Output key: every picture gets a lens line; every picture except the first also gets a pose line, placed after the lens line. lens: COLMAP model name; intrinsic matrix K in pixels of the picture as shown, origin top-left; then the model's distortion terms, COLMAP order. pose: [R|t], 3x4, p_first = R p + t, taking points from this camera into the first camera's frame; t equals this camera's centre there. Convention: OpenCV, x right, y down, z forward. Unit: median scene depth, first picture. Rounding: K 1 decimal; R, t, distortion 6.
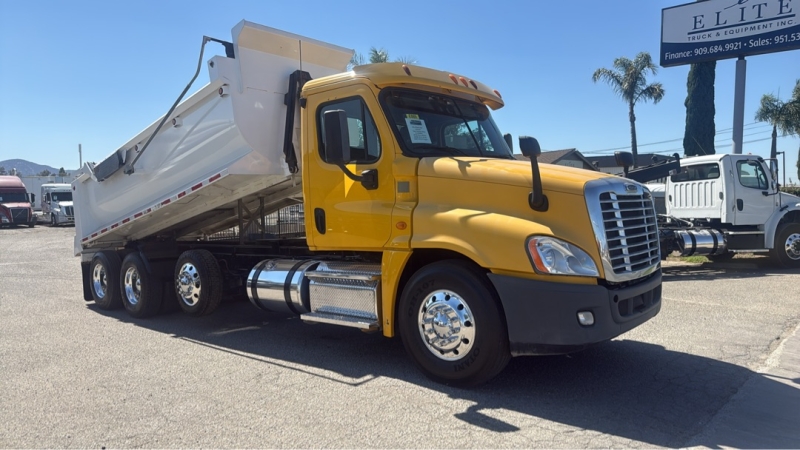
lens RADIAL K [[533.4, 0, 400.2], [0, 533.4, 227.2], [0, 0, 1]] dist [0.045278, -0.053478]
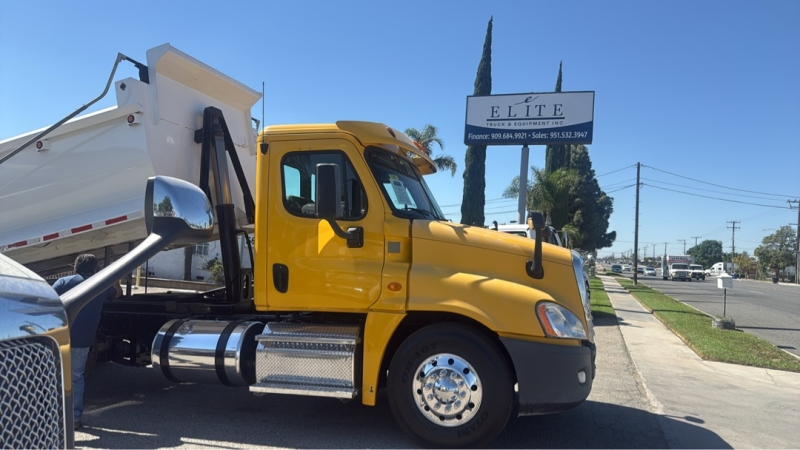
lens RADIAL K [[533.4, 0, 397.8], [0, 533.4, 226.2], [0, 0, 1]] dist [0.045278, -0.053478]
pose [[0.911320, 0.064438, 0.406624, -0.331216], [-0.026473, 0.994803, -0.098316, -0.015442], [-0.410846, 0.078833, 0.908290, 0.082747]]
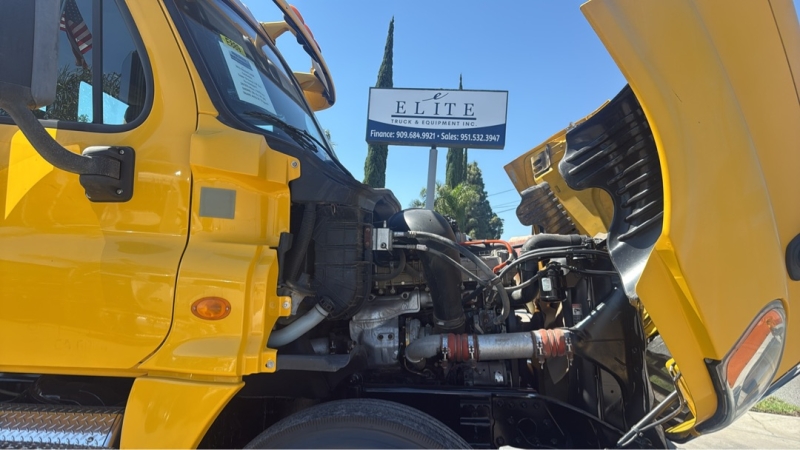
lens RADIAL K [[533.4, 0, 419.3], [0, 533.4, 236.0], [0, 0, 1]] dist [0.045278, -0.053478]
pose [[0.789574, 0.089688, 0.607065, -0.091982], [-0.018347, 0.992270, -0.122736, -0.008352], [-0.613380, 0.085771, 0.785116, 0.528205]]
